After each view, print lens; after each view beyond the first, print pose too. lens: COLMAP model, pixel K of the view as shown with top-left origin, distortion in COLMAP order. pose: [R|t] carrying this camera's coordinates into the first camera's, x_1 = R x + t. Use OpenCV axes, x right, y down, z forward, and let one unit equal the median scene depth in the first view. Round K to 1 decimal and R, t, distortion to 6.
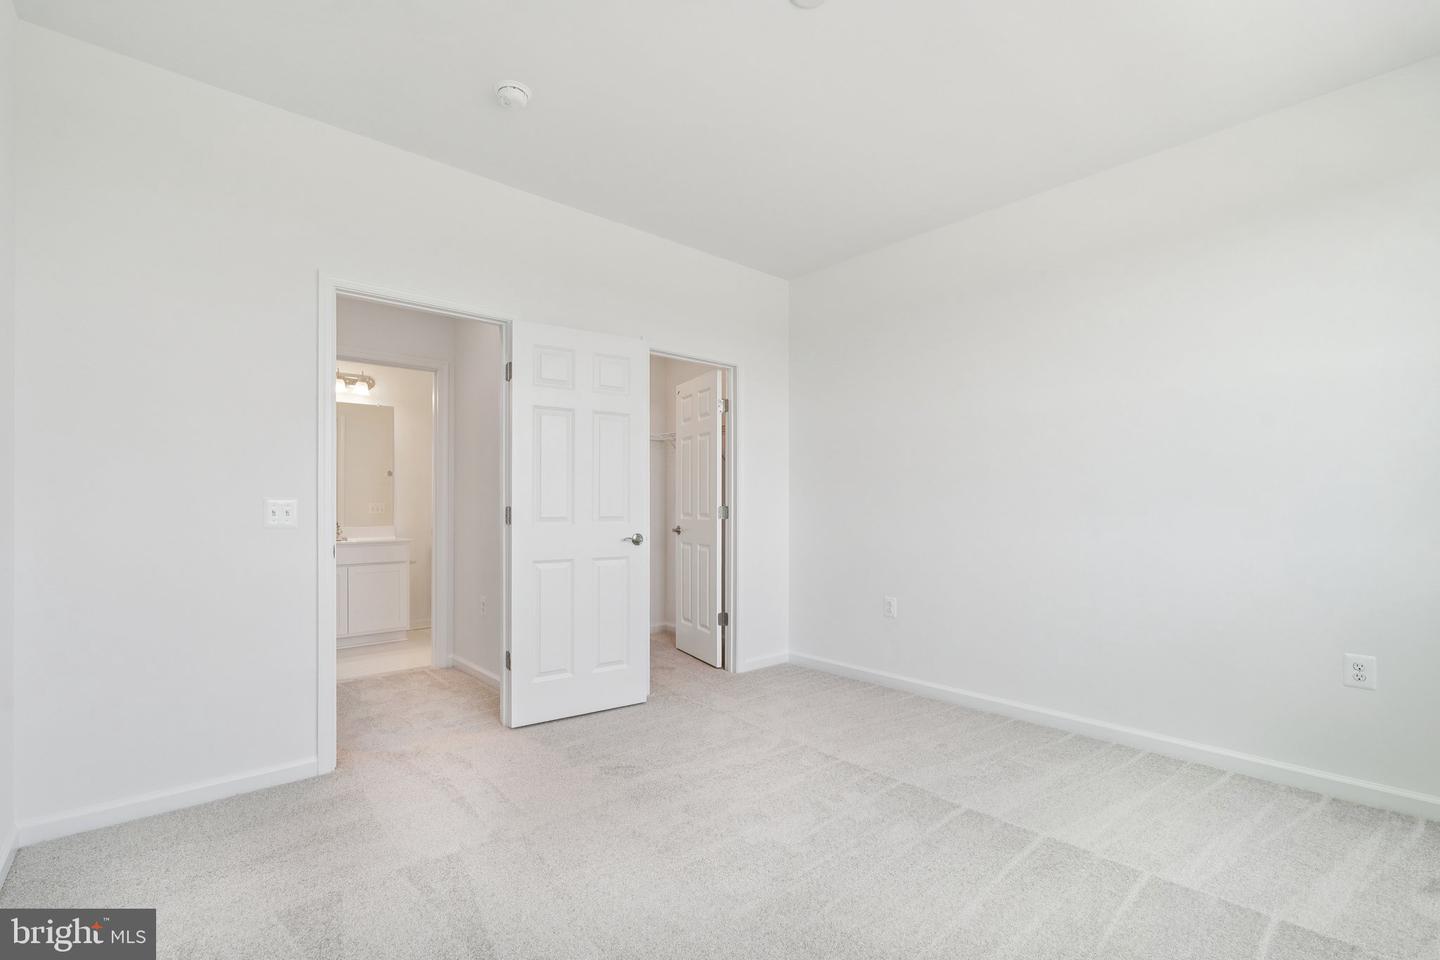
lens RADIAL K [[647.2, 0, 726.3], [0, 647.2, 489.9], [0, 0, 1]] dist [-0.004029, 0.000348]
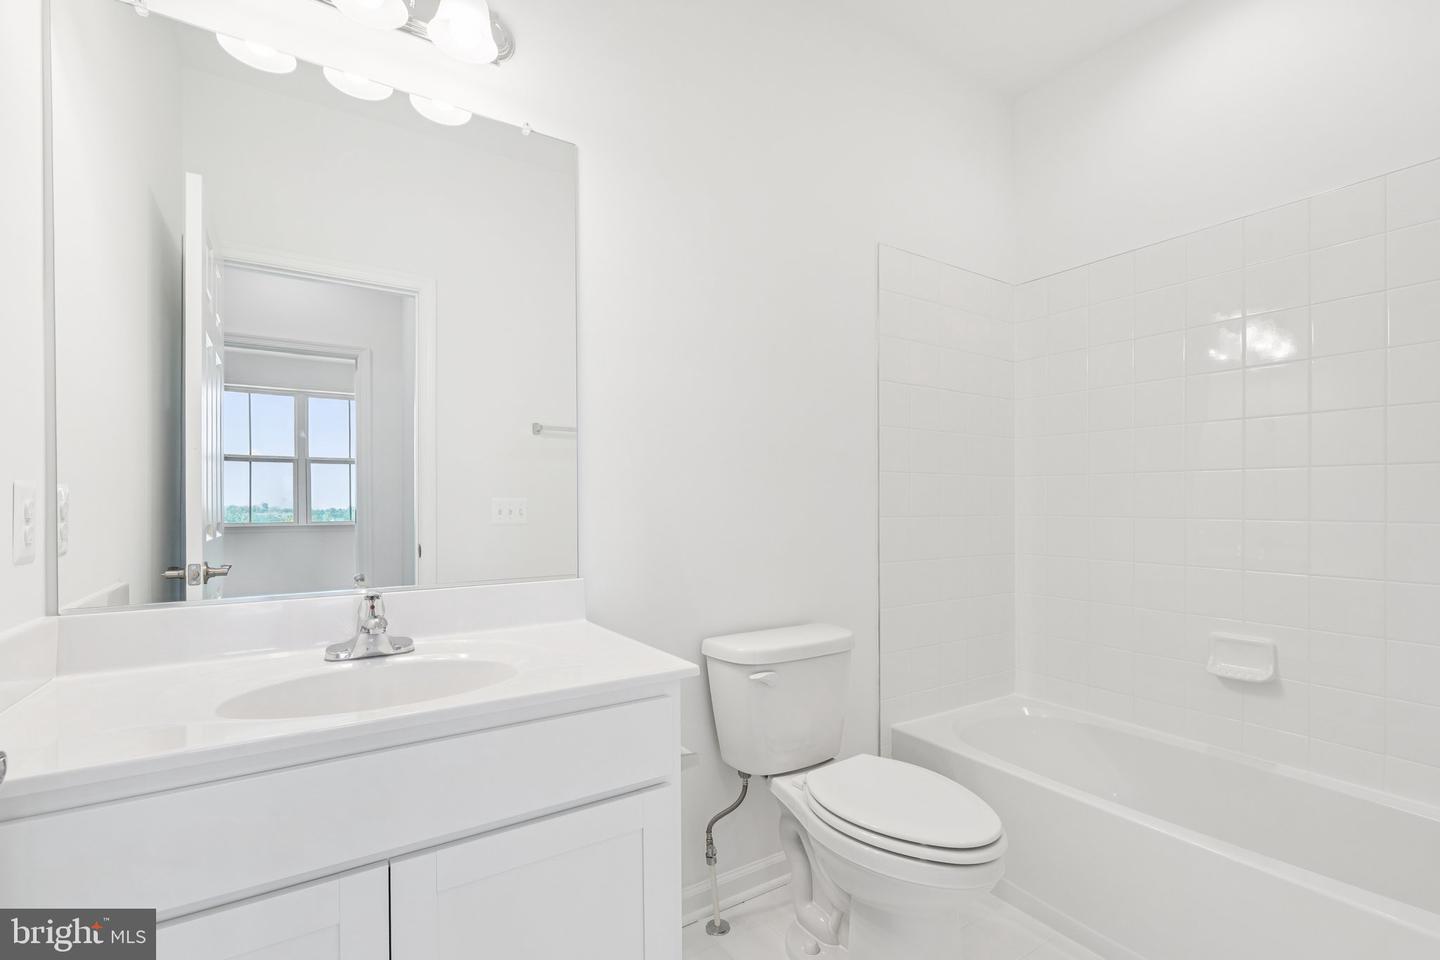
lens RADIAL K [[647.2, 0, 715.9], [0, 647.2, 489.9], [0, 0, 1]] dist [-0.004029, 0.000348]
pose [[0.986525, -0.011968, -0.163173, -0.412112], [0.011580, 0.999927, -0.003330, 0.022433], [0.163201, 0.001396, 0.986592, 0.736481]]
